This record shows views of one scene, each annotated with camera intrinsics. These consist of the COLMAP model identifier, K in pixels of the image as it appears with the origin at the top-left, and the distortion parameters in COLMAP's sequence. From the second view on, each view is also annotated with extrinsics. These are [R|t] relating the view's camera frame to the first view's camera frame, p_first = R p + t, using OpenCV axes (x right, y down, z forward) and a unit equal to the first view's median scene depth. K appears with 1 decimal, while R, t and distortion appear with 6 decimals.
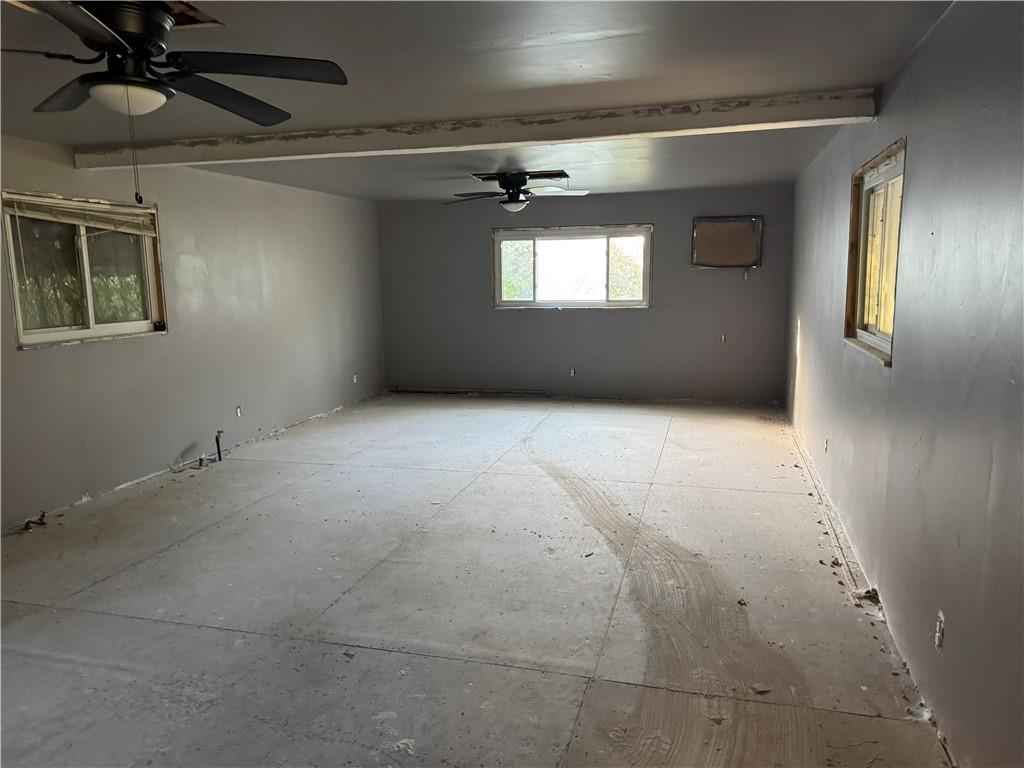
lens RADIAL K [[720.8, 0, 514.7], [0, 720.8, 379.8], [0, 0, 1]] dist [0.053812, -0.062169]
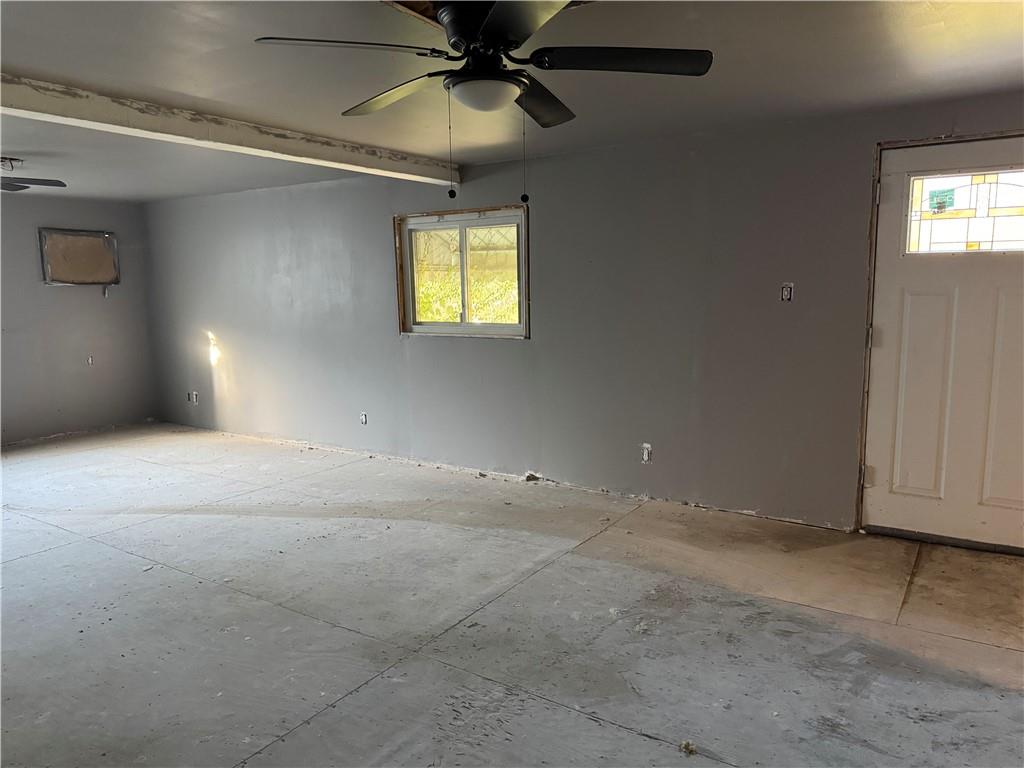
lens RADIAL K [[720.8, 0, 513.7], [0, 720.8, 382.8], [0, 0, 1]] dist [0.053812, -0.062169]
pose [[0.313449, -0.121367, 0.941817, -0.837090], [0.151940, 0.985431, 0.076420, -0.038637], [-0.937371, 0.119146, 0.327323, 0.381608]]
